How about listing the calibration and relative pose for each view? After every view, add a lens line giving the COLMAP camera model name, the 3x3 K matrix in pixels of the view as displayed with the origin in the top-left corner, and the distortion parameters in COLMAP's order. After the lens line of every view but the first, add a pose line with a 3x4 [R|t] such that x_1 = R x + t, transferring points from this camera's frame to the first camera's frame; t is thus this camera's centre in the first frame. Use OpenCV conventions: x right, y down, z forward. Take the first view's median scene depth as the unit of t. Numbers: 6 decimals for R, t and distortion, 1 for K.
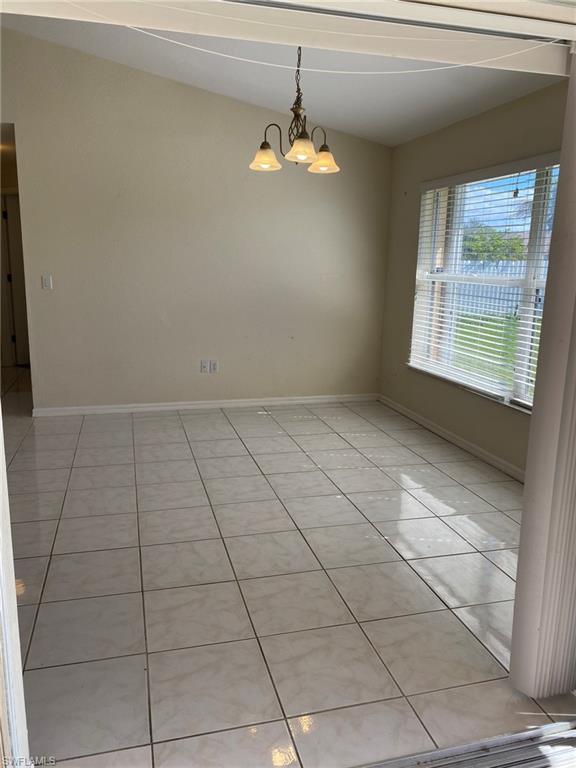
lens RADIAL K [[587.8, 0, 288.5], [0, 587.8, 386.2], [0, 0, 1]] dist [0.050015, -0.041304]
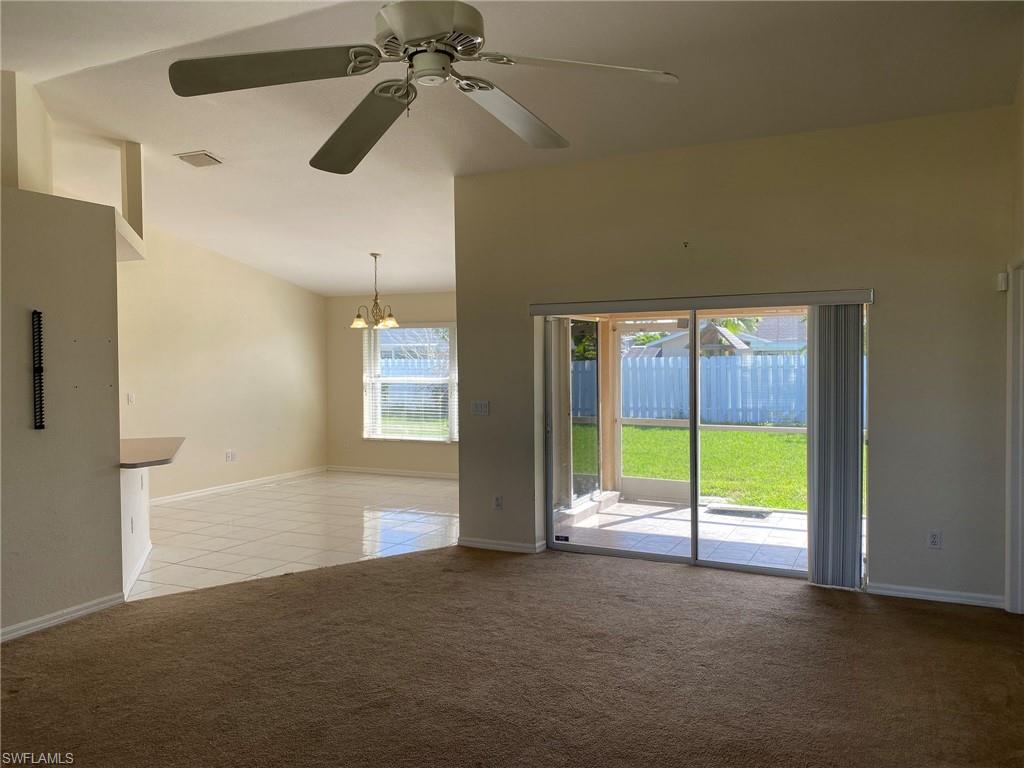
lens RADIAL K [[783.8, 0, 511.3], [0, 783.8, 382.0], [0, 0, 1]] dist [0.050015, -0.041304]
pose [[0.664691, -0.049992, 0.745444, -1.077874], [0.180556, 0.978932, -0.095346, 0.087999], [-0.724973, 0.197970, 0.659714, -0.657403]]
